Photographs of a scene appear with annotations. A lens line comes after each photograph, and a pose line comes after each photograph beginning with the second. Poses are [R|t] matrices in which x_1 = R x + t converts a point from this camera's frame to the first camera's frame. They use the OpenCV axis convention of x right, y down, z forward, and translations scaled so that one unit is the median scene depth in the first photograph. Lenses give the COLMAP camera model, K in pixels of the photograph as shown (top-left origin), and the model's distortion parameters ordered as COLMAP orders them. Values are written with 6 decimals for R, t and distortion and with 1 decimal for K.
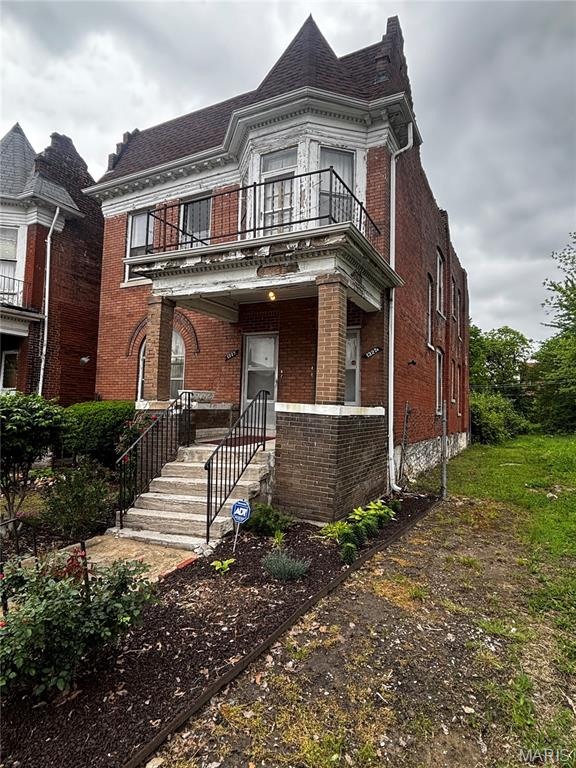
lens RADIAL K [[445.9, 0, 288.8], [0, 445.9, 383.0], [0, 0, 1]] dist [0.040432, 0.002104]
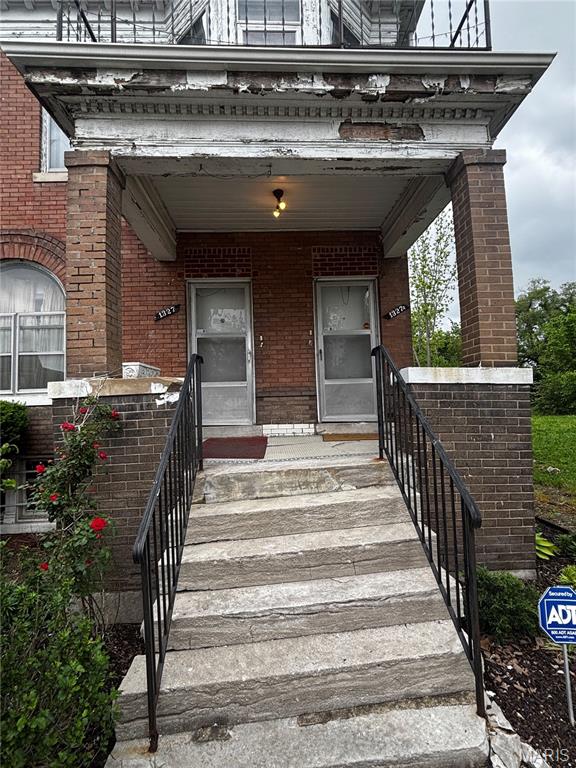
lens RADIAL K [[406.4, 0, 290.4], [0, 406.4, 382.7], [0, 0, 1]] dist [-0.001000, -0.000379]
pose [[0.863498, -0.022973, 0.503829, -0.375452], [0.026046, 0.999660, 0.000941, 0.054770], [-0.503679, 0.012310, 0.863803, 0.606242]]
